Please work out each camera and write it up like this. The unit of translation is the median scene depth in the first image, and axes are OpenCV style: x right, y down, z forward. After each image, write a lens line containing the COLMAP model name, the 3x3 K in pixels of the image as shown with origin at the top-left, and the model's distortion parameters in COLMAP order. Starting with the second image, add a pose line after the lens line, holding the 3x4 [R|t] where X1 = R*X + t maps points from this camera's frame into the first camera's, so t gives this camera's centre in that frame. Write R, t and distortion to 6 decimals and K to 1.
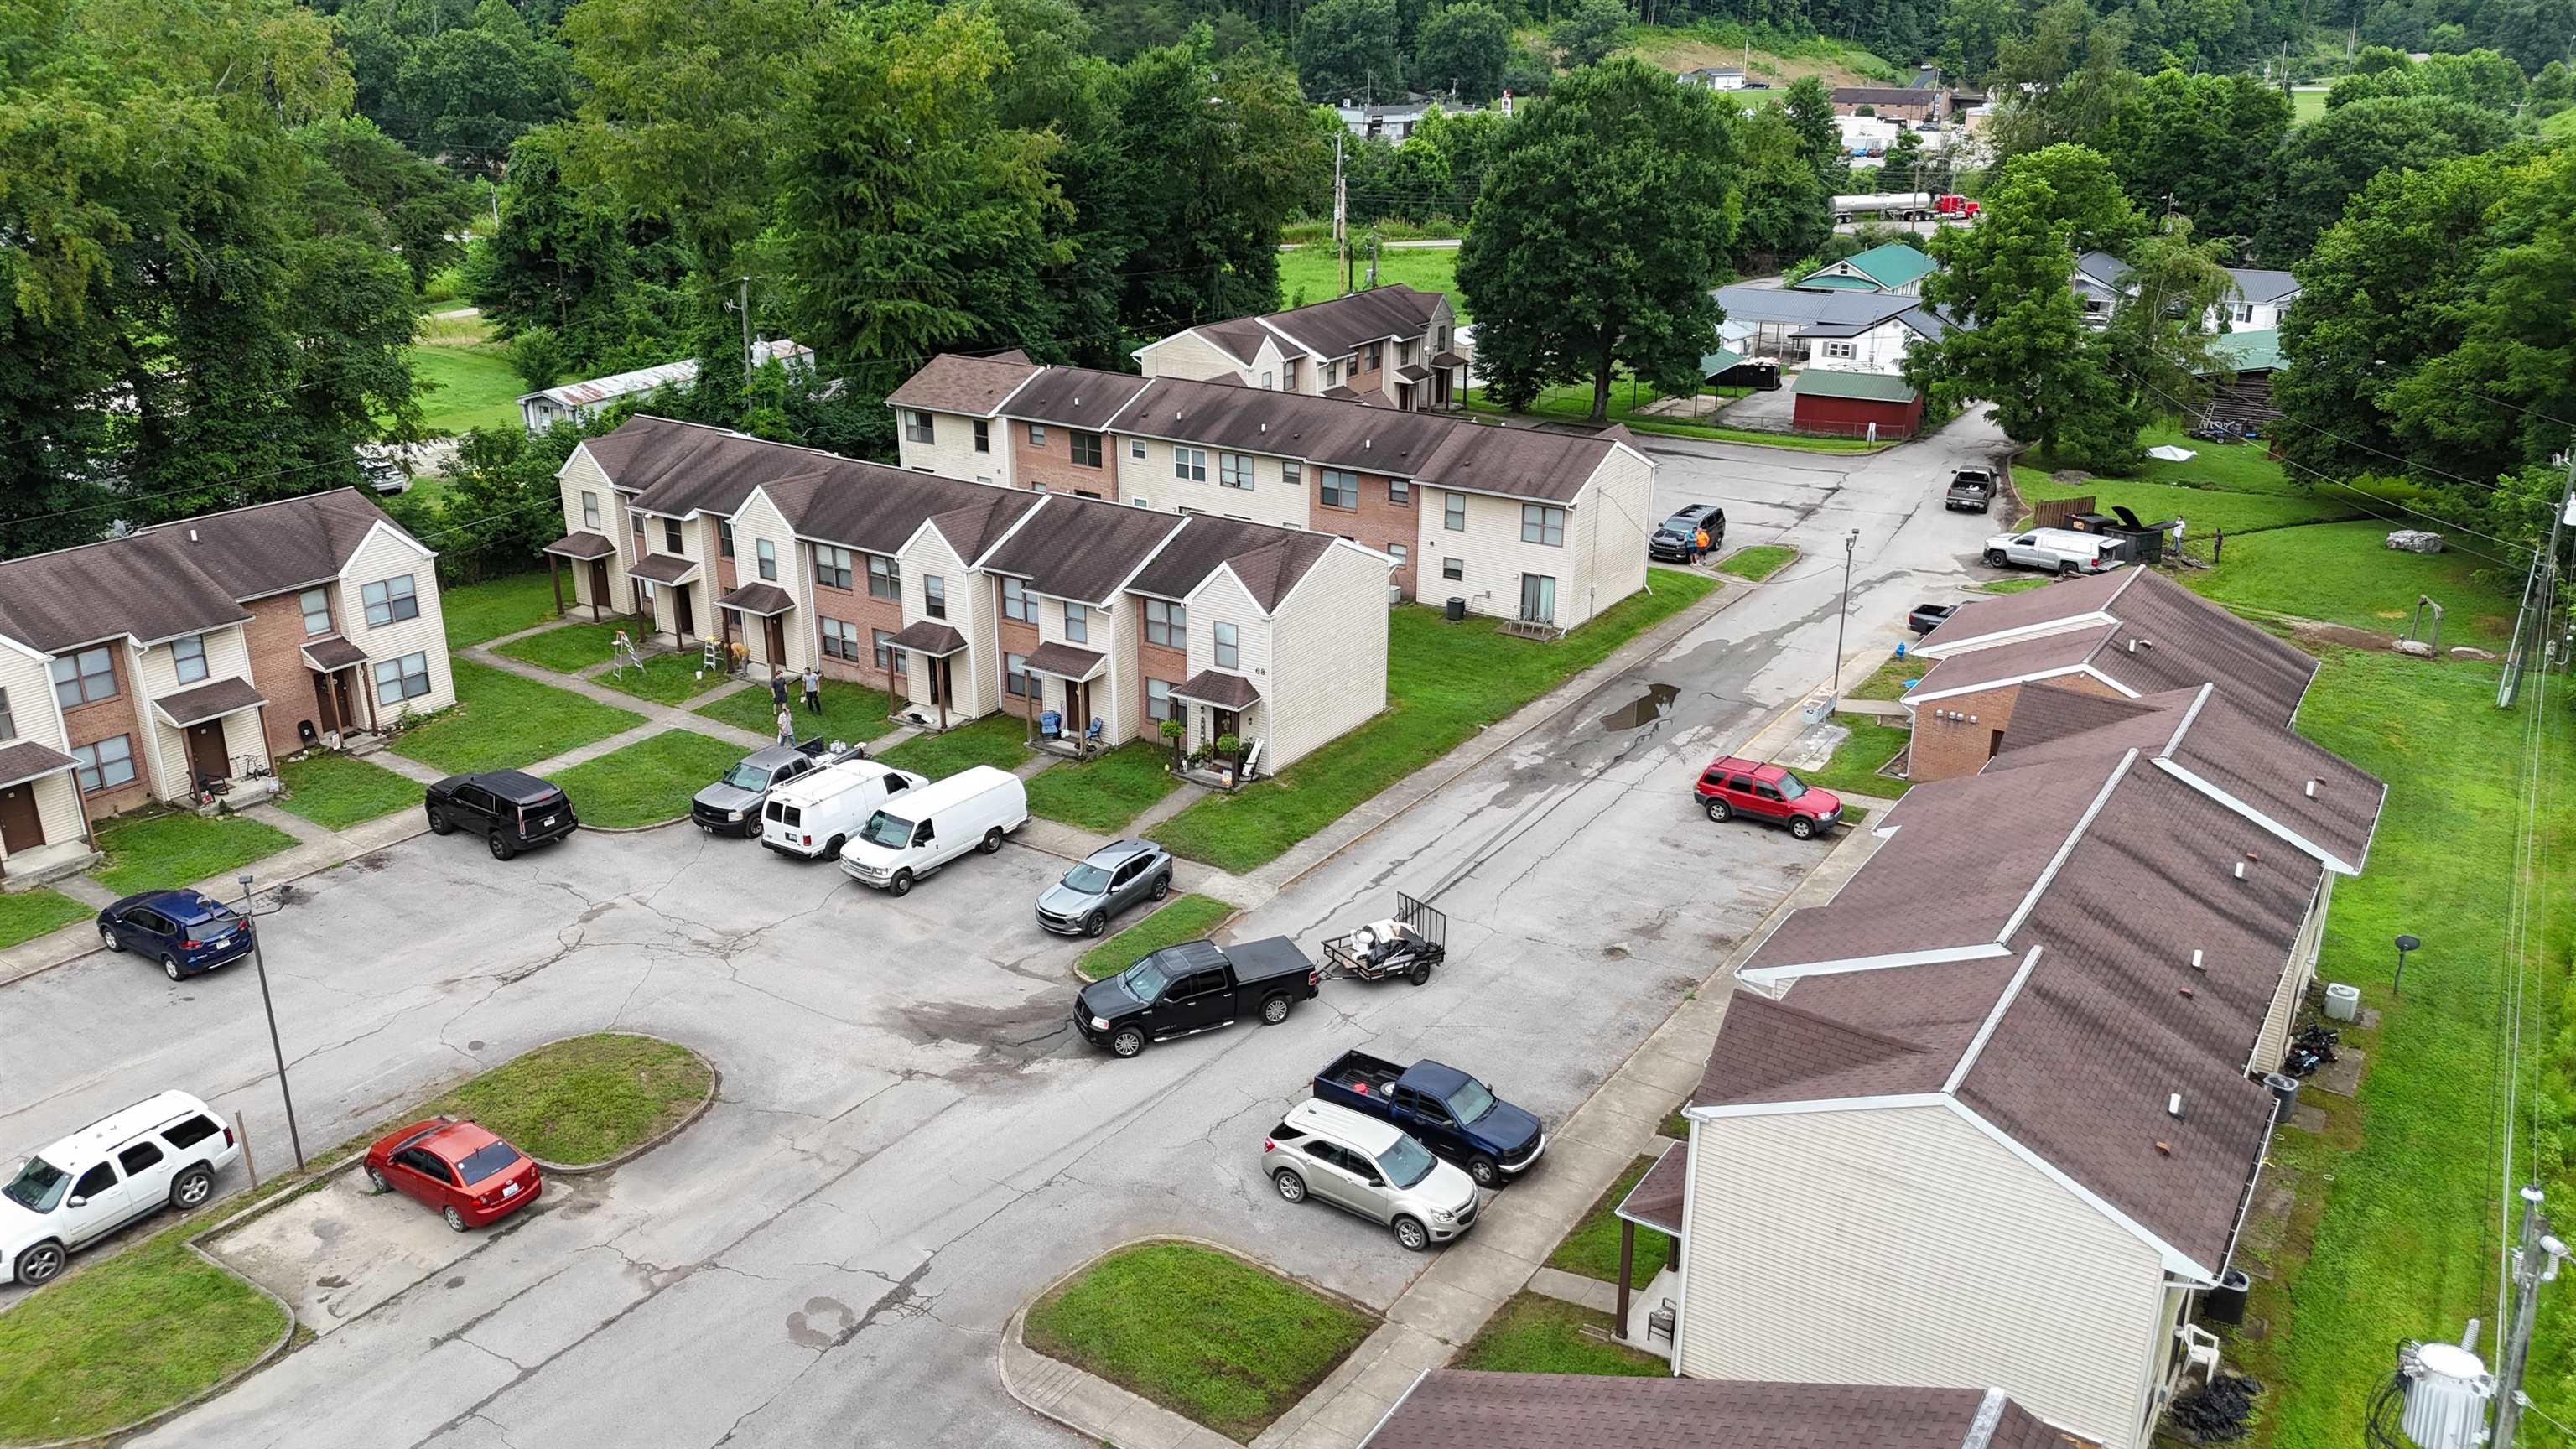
lens RADIAL K [[1893.2, 0, 1296.2], [0, 1893.2, 716.3], [0, 0, 1]] dist [0.085412, -0.084063]
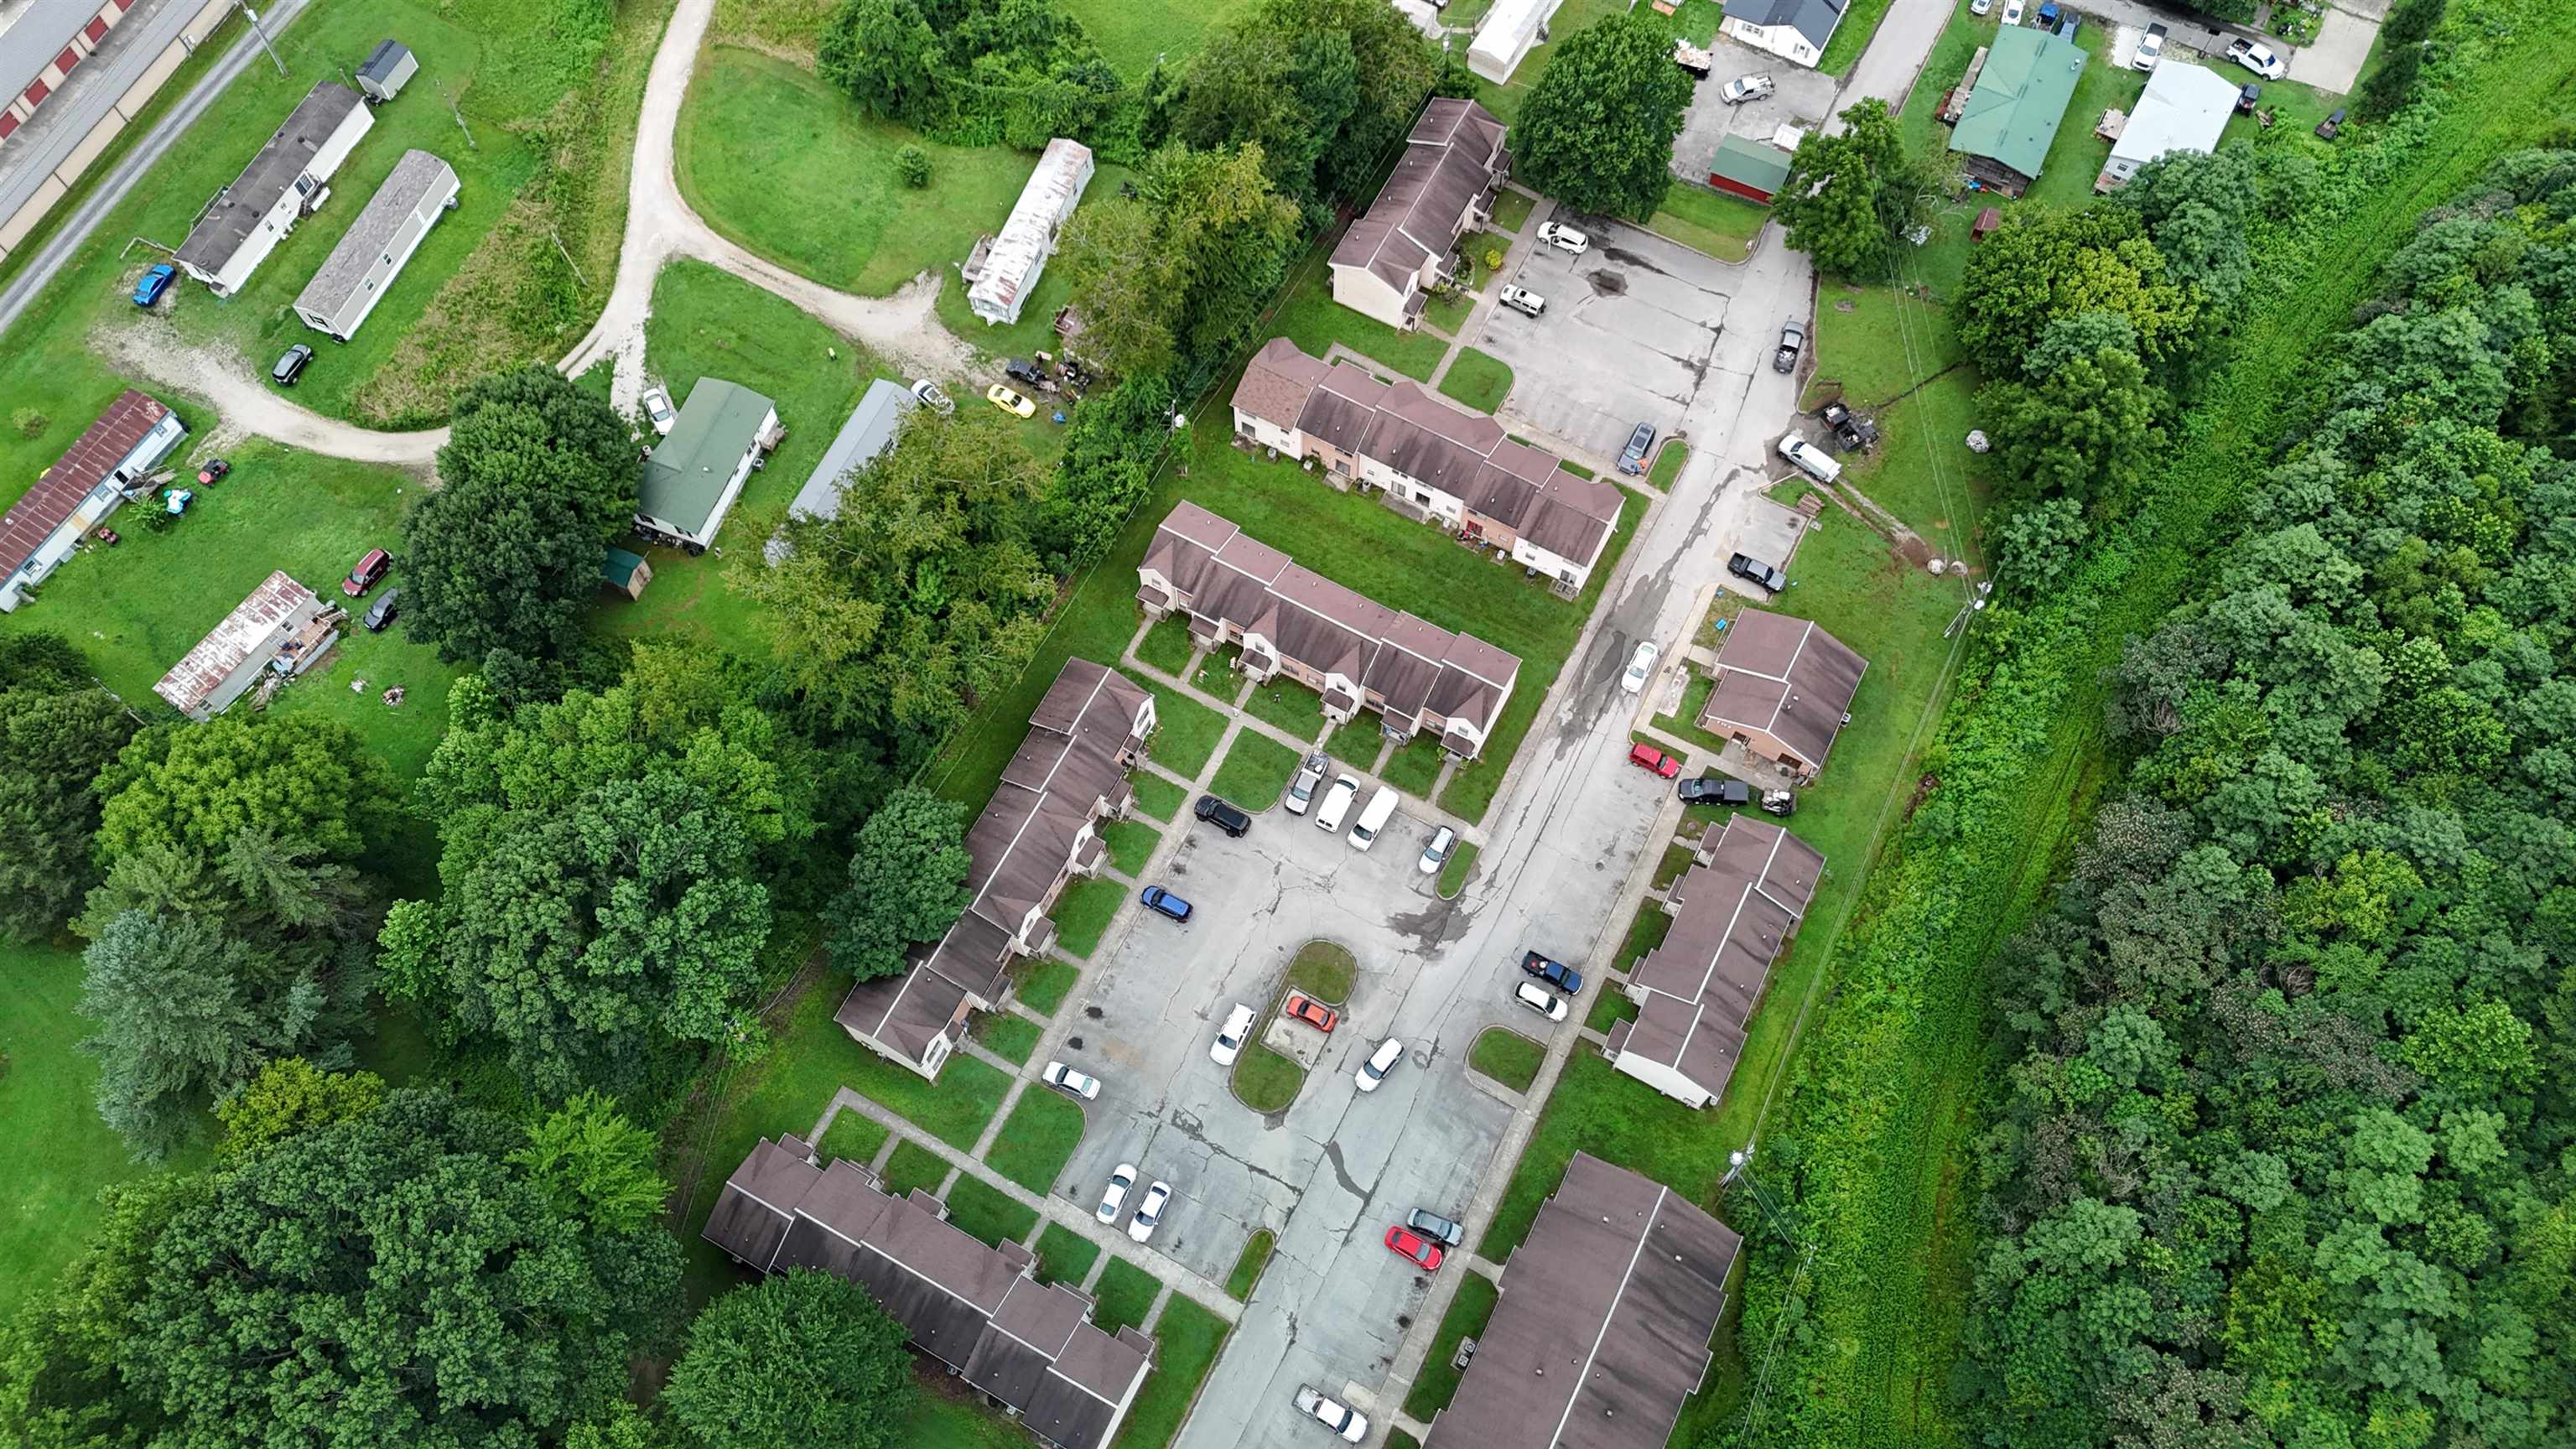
lens RADIAL K [[1893.2, 0, 1296.2], [0, 1893.2, 716.3], [0, 0, 1]] dist [0.085412, -0.084063]
pose [[0.995809, -0.082671, 0.039121, -0.374929], [0.029307, 0.693608, 0.719756, -1.984130], [-0.086637, -0.715593, 0.693124, -0.841288]]
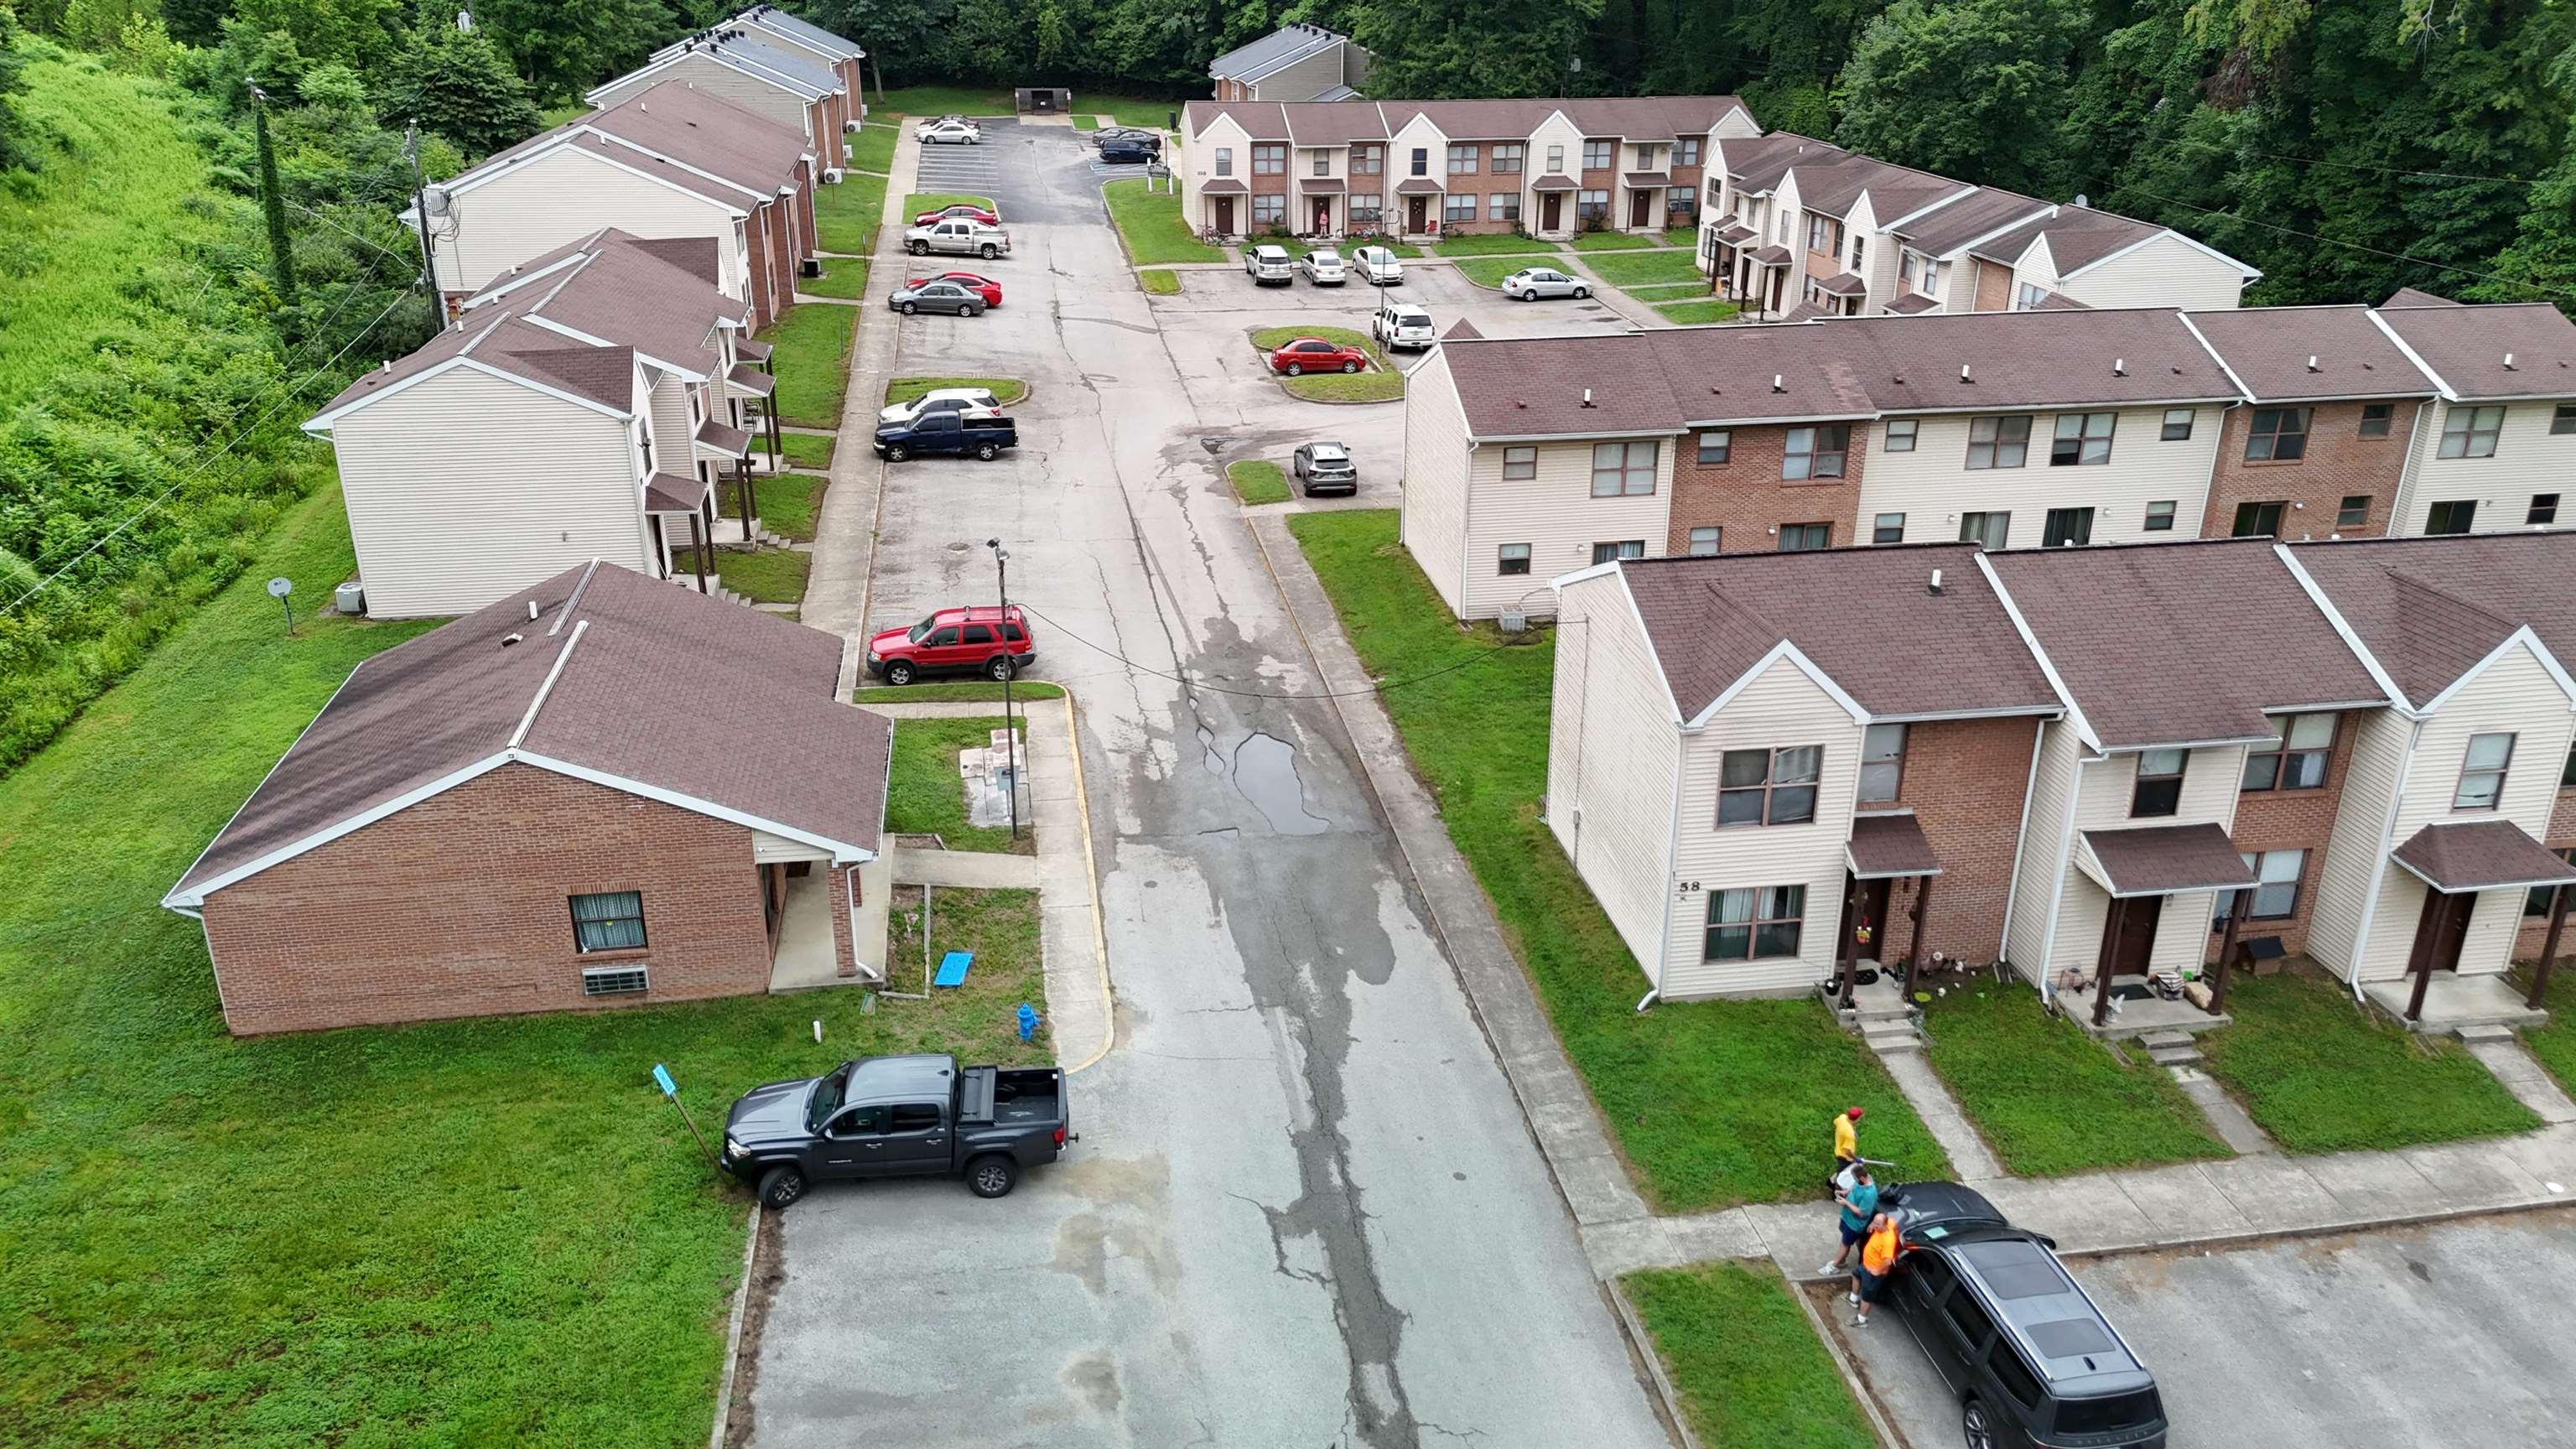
lens RADIAL K [[1893.2, 0, 1296.2], [0, 1893.2, 716.3], [0, 0, 1]] dist [0.085412, -0.084063]
pose [[-0.736559, 0.254892, -0.626507, 0.651391], [-0.241230, 0.766363, 0.595395, -0.461265], [0.631894, 0.589676, -0.502984, 1.487183]]
